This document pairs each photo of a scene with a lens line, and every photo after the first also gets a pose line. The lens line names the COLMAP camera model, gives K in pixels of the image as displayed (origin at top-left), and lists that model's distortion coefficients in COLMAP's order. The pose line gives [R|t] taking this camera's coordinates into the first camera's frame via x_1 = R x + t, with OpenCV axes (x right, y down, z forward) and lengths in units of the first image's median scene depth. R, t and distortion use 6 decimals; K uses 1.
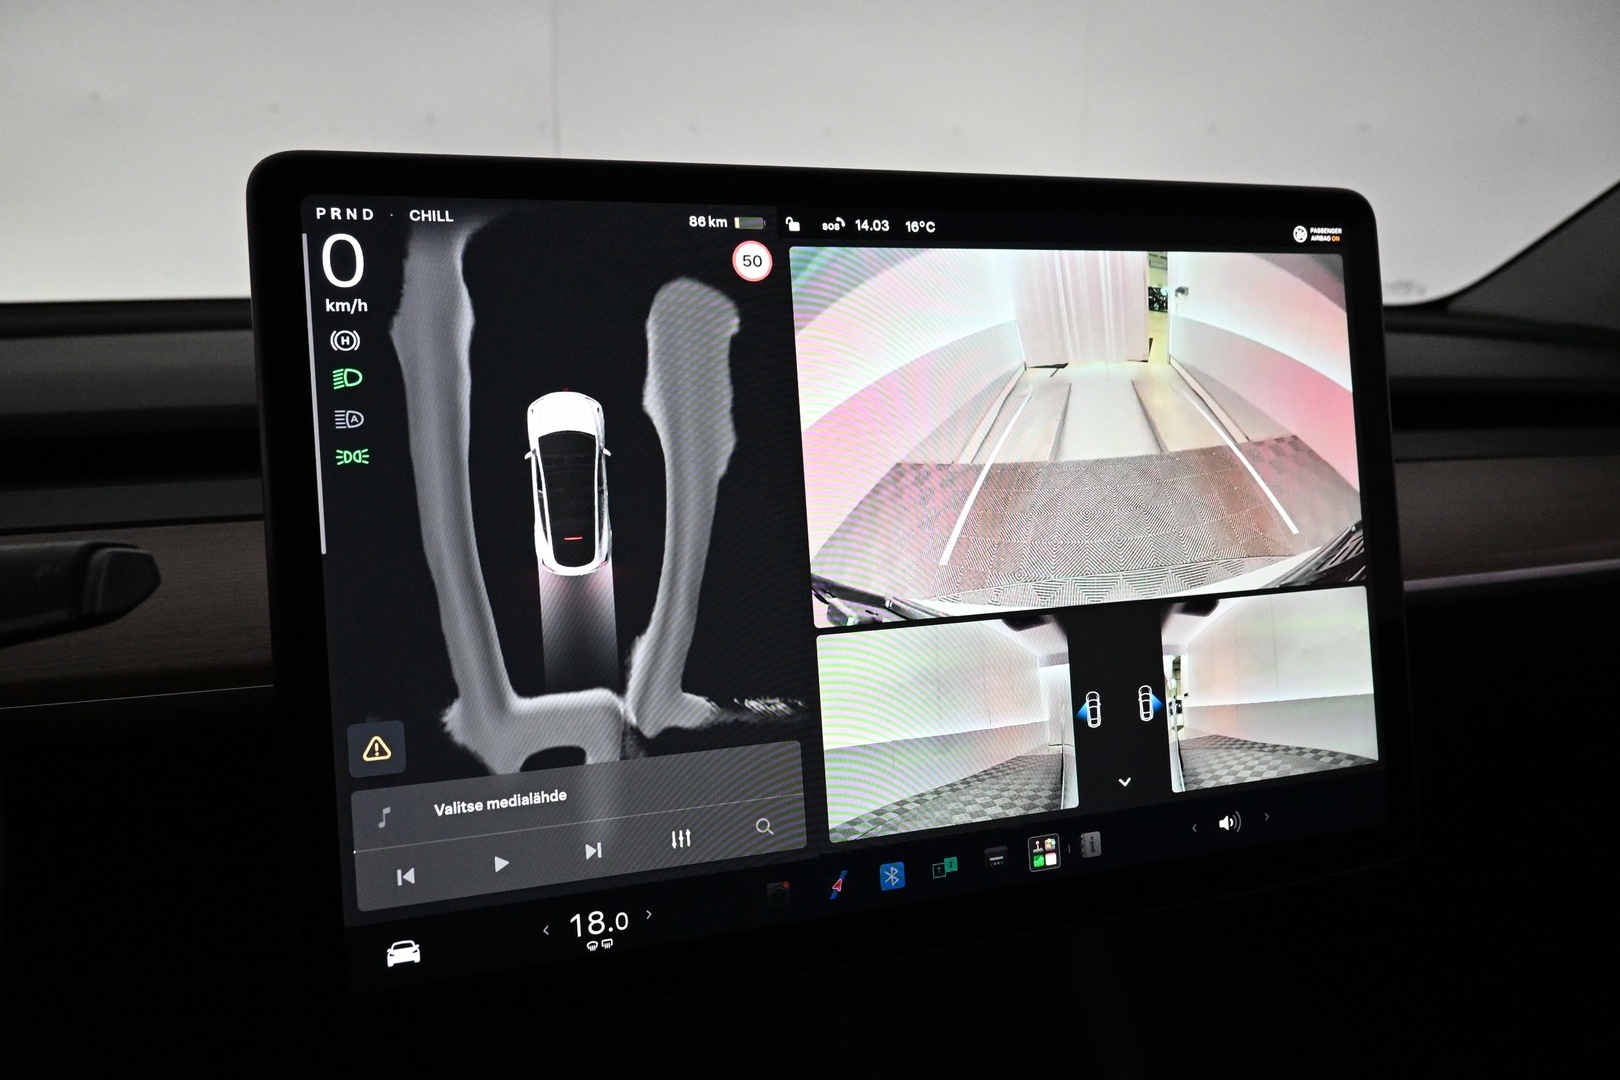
lens RADIAL K [[1083.4, 0, 820.2], [0, 1083.4, 536.5], [0, 0, 1]] dist [0.002990, 0.000069]
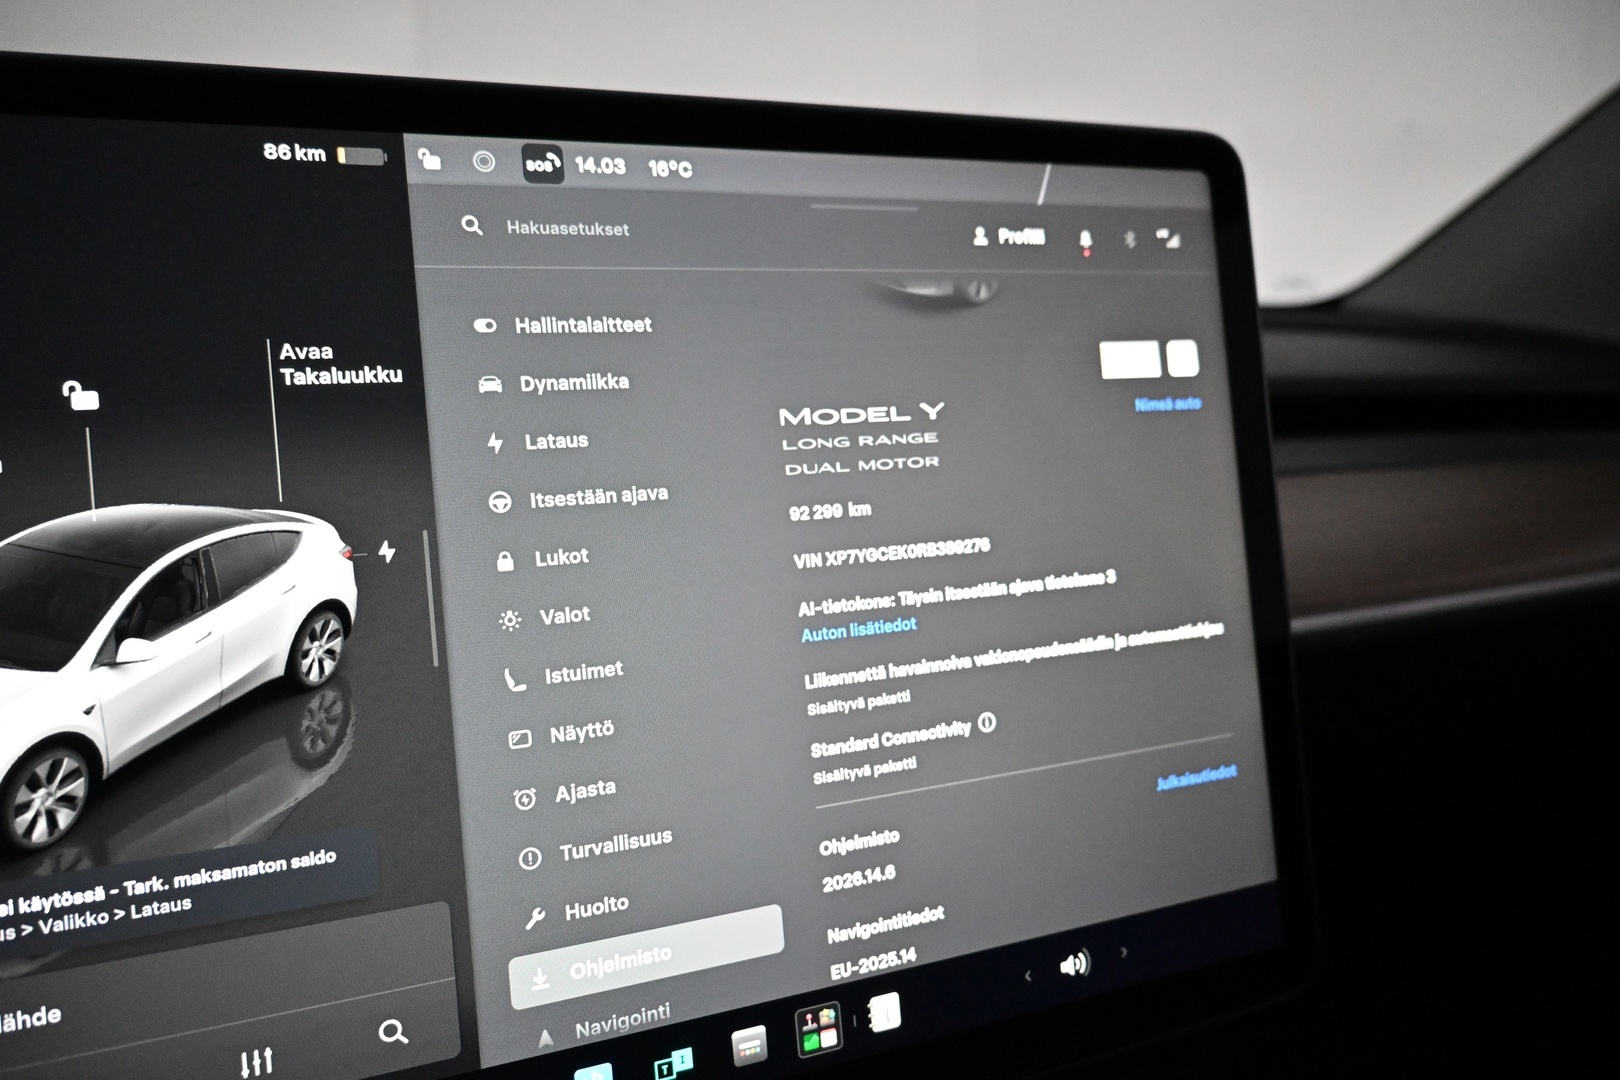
lens RADIAL K [[1113.8, 0, 810.3], [0, 1113.8, 542.6], [0, 0, 1]] dist [0.000710, -0.004296]
pose [[0.997086, -0.024010, 0.072415, 0.163888], [0.025048, 0.999596, -0.013461, -0.024362], [-0.072063, 0.015236, 0.997284, 0.269509]]
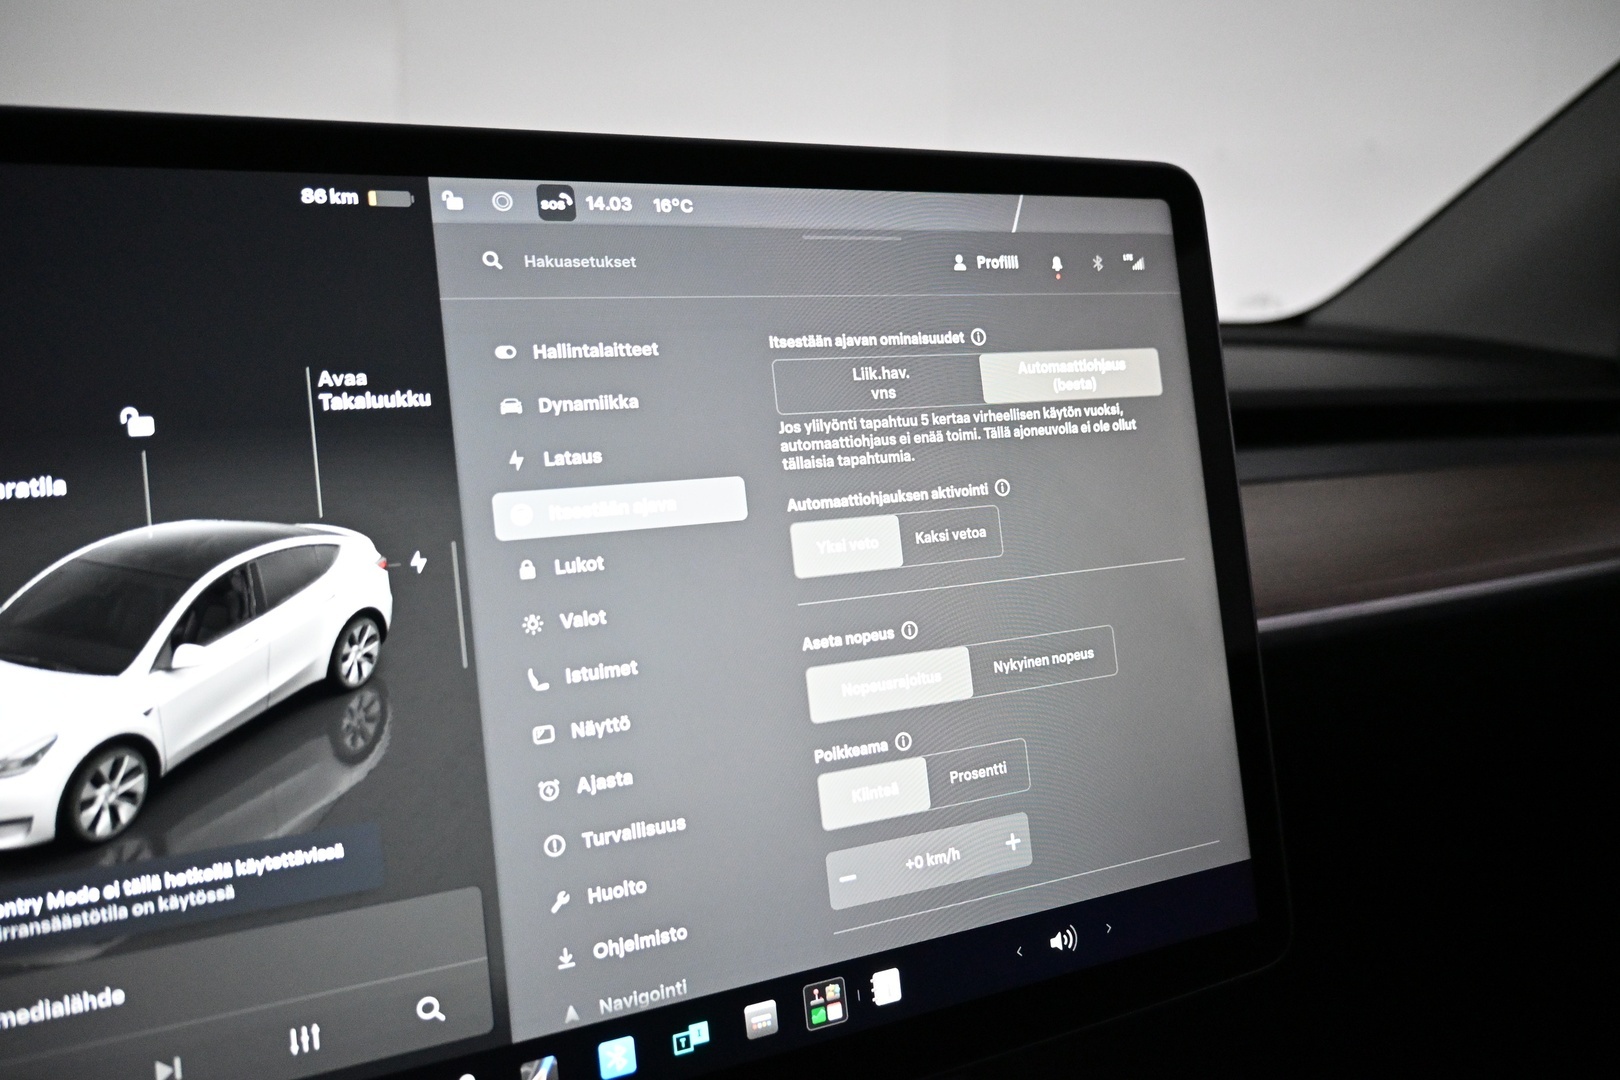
lens RADIAL K [[1113.6, 0, 812.9], [0, 1113.6, 539.8], [0, 0, 1]] dist [-0.001677, -0.000512]
pose [[0.995049, -0.040924, 0.090574, 0.147531], [0.044288, 0.998390, -0.035448, -0.011112], [-0.088977, 0.039284, 0.995259, 0.210065]]
